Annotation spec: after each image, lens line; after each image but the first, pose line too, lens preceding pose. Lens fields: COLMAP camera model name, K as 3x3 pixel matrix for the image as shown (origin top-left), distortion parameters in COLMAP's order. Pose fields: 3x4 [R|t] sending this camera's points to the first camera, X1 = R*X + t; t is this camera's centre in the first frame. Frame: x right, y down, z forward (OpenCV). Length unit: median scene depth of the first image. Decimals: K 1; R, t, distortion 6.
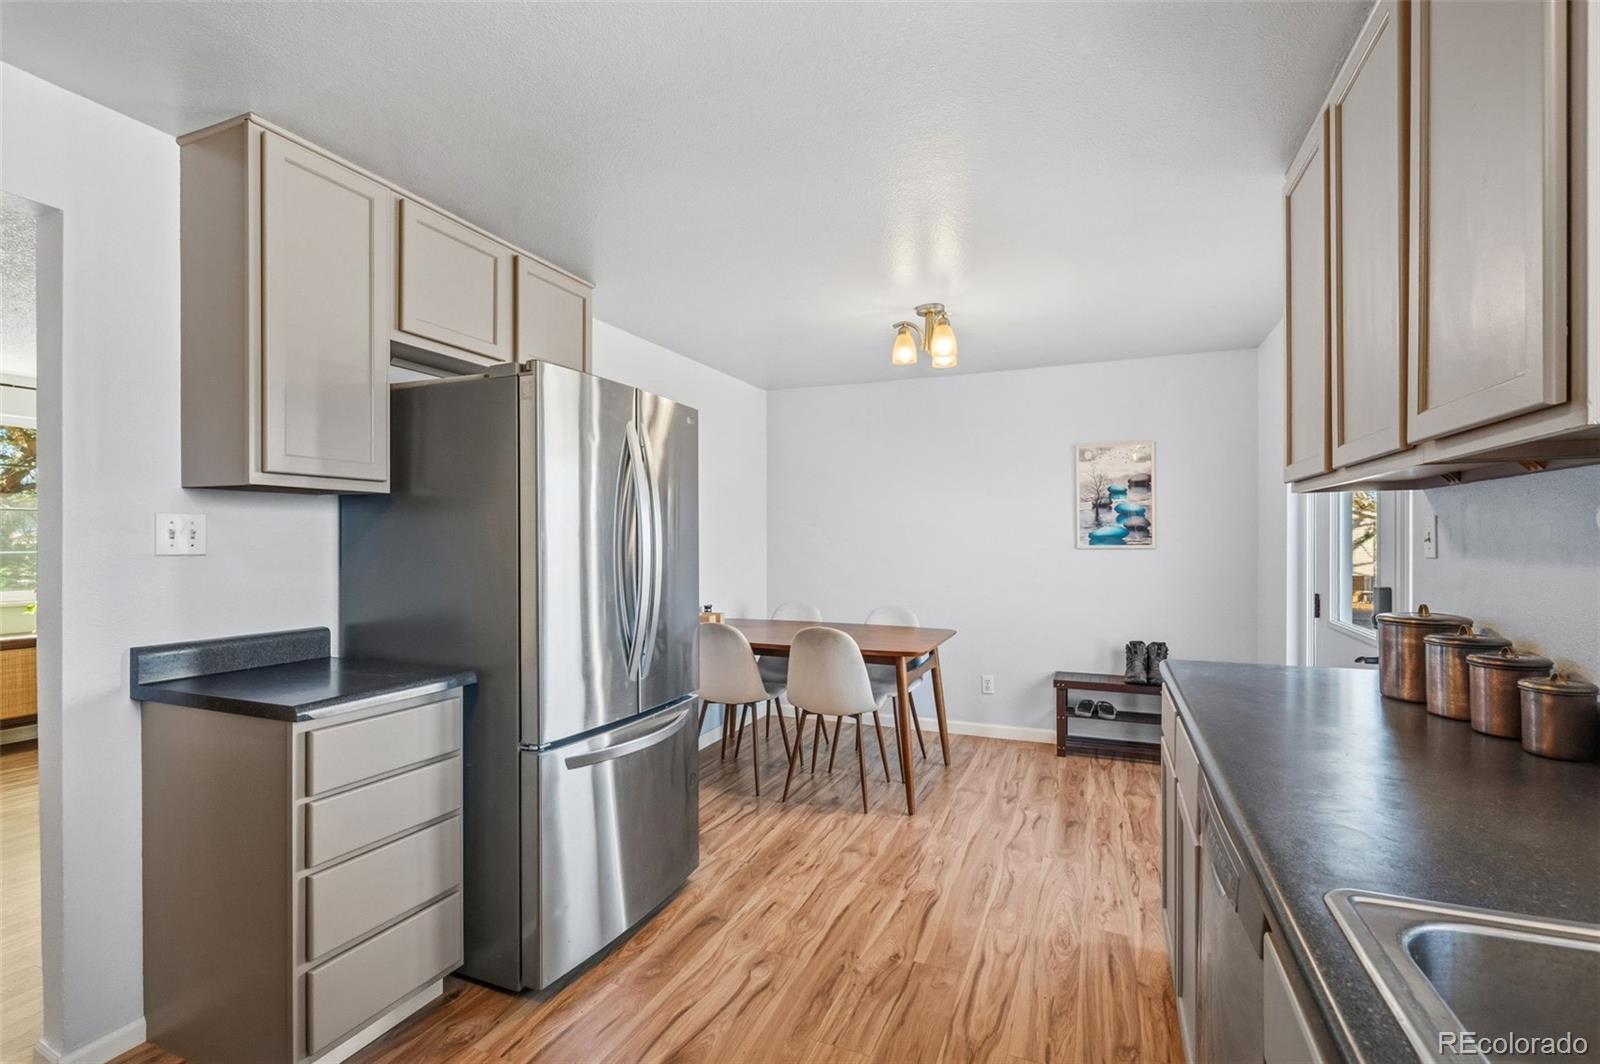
lens RADIAL K [[701.5, 0, 795.5], [0, 701.5, 543.9], [0, 0, 1]] dist [-0.002789, 0.000390]
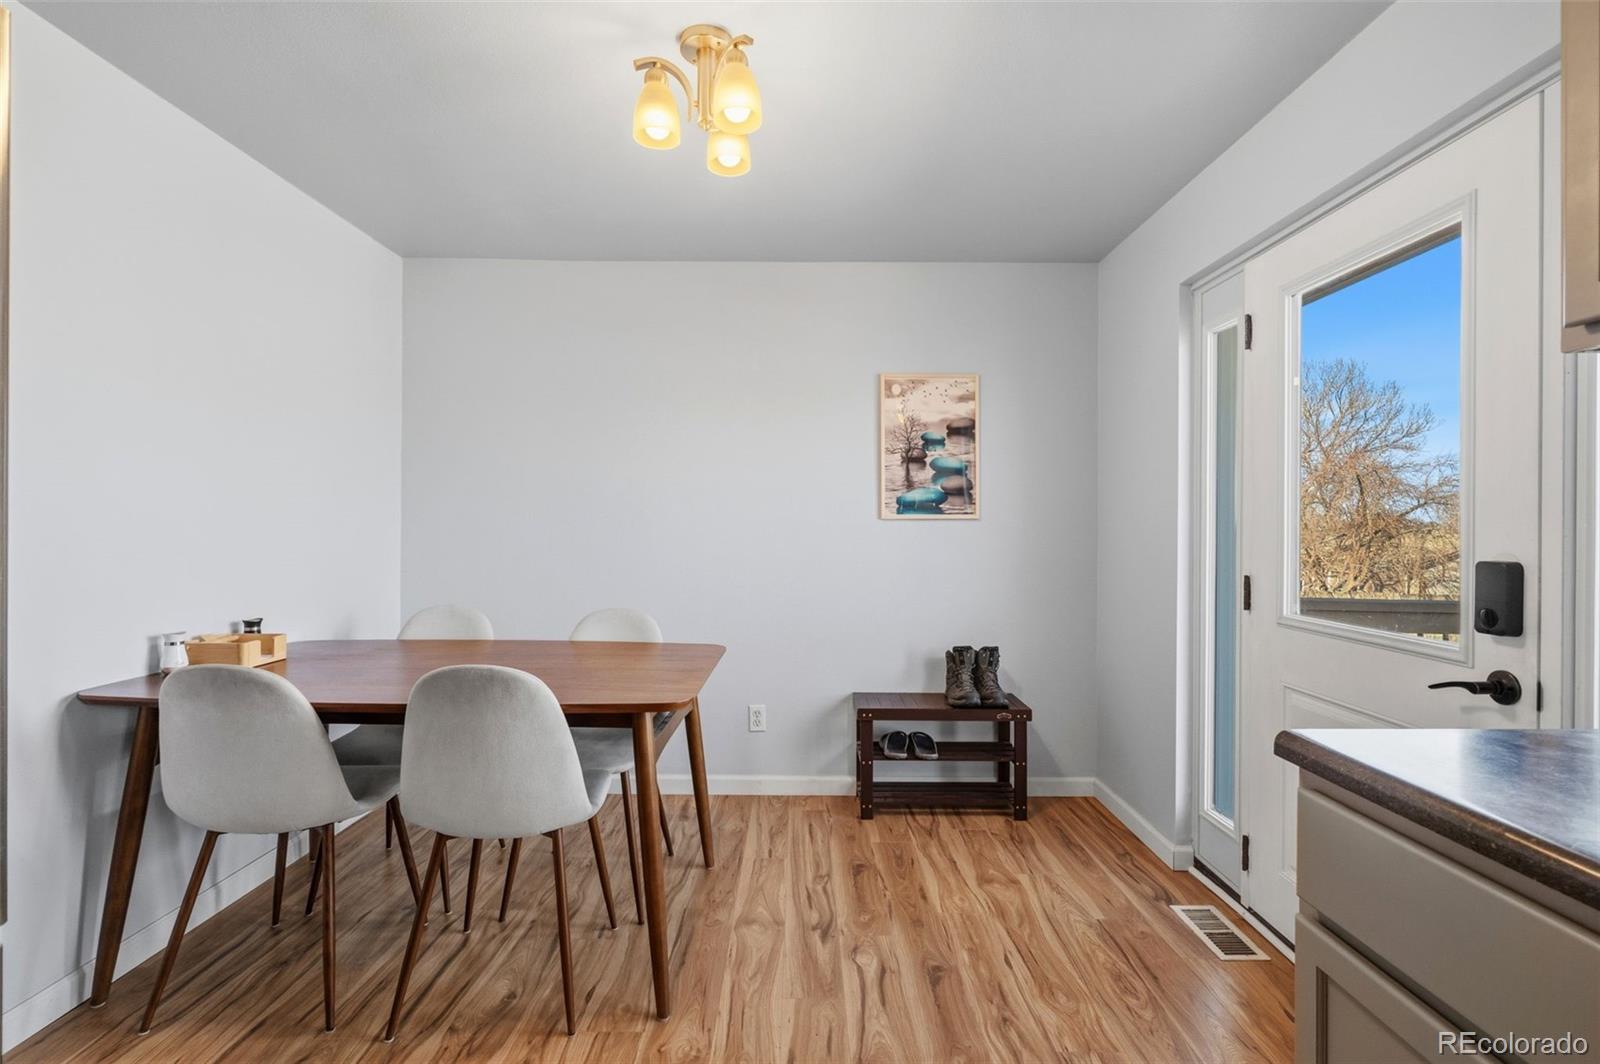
lens RADIAL K [[701.5, 0, 799.2], [0, 701.5, 534.8], [0, 0, 1]] dist [-0.002789, 0.000390]
pose [[0.913971, 0.005770, 0.405738, 0.037868], [-0.007191, 0.999972, 0.001978, 0.023758], [-0.405716, -0.004726, 0.913987, 0.408287]]
